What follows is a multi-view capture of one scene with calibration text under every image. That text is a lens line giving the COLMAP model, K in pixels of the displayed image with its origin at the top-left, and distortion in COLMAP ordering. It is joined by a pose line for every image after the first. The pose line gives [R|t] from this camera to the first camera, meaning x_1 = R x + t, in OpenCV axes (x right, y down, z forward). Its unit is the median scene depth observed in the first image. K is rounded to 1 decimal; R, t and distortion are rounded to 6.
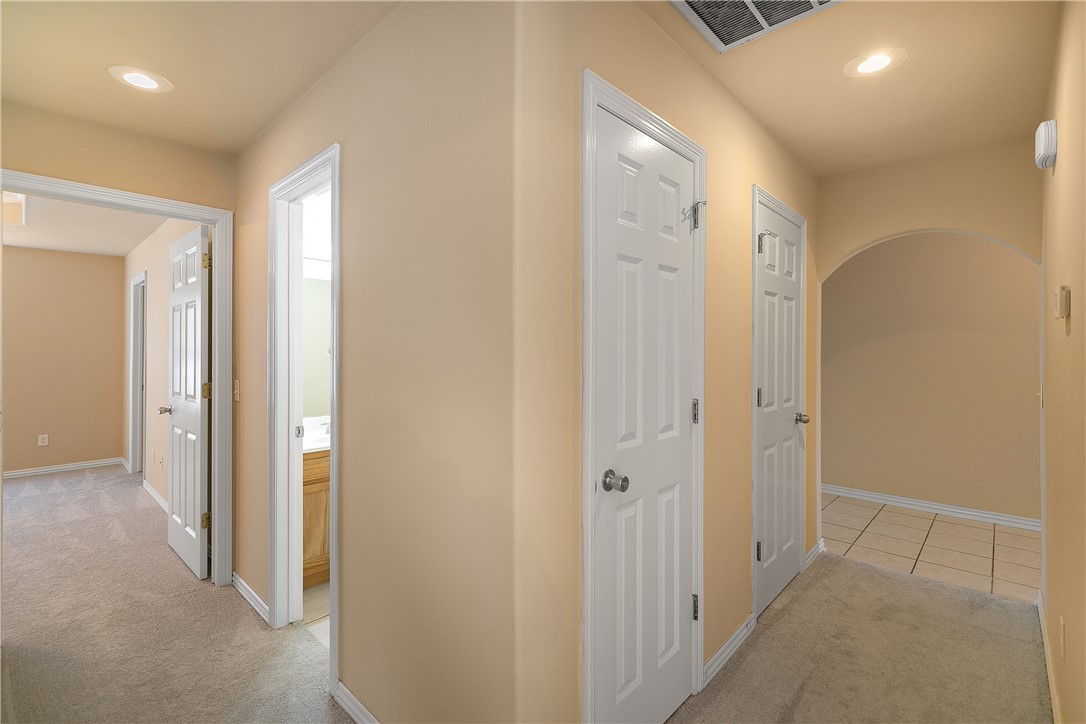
lens RADIAL K [[492.6, 0, 548.7], [0, 492.6, 353.4], [0, 0, 1]] dist [0.005668, -0.000679]
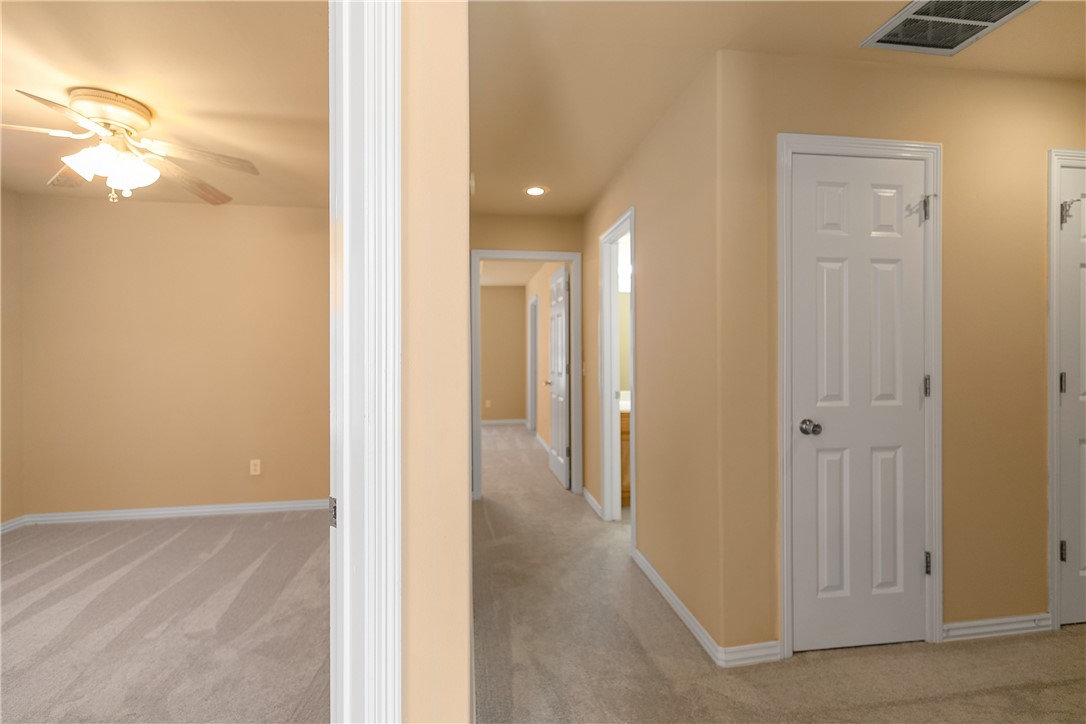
lens RADIAL K [[492.6, 0, 557.1], [0, 492.6, 350.7], [0, 0, 1]] dist [0.005668, -0.000679]
pose [[0.802369, -0.011907, -0.596710, 0.236458], [0.007065, 0.999920, -0.010454, 0.036036], [0.596787, 0.004172, 0.802389, -0.304252]]
